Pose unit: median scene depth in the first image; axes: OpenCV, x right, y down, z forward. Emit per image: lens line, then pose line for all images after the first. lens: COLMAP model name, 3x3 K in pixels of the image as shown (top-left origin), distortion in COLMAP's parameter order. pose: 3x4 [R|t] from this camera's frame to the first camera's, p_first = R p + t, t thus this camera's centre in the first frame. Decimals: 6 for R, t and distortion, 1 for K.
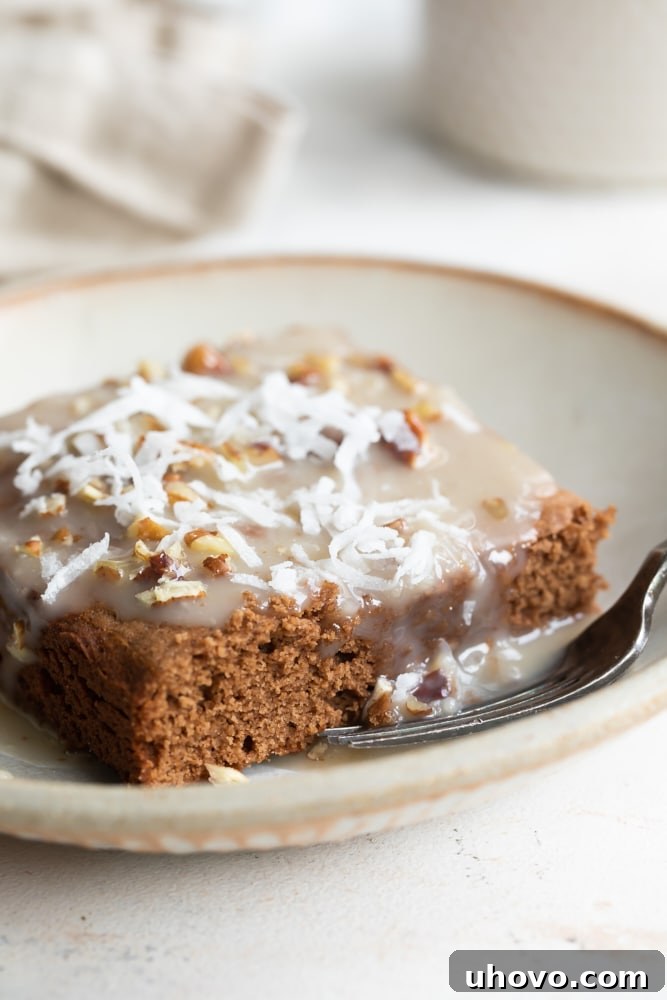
lens RADIAL K [[3520.3, 0, 333.5], [0, 3520.3, 500.0], [0, 0, 1]] dist [-0.059234, -0.643083]
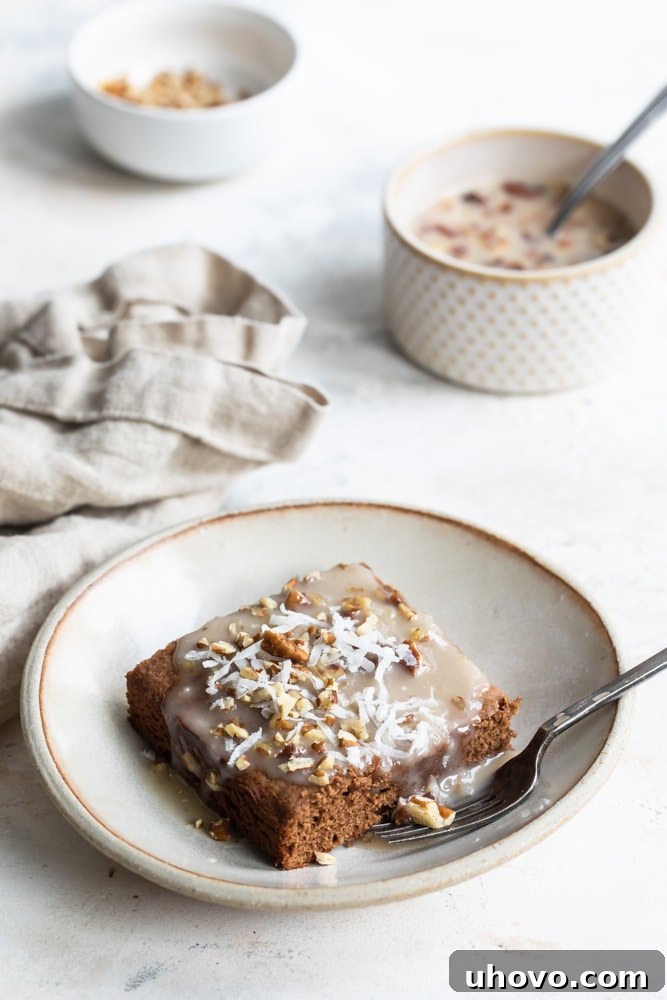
lens RADIAL K [[3520.3, 0, 333.5], [0, 3520.3, 500.0], [0, 0, 1]] dist [-0.059234, -0.643083]
pose [[0.998537, -0.002353, 0.054029, -0.128796], [-0.006677, 0.986045, 0.166343, -0.436738], [-0.053666, -0.166460, 0.984587, -0.884194]]
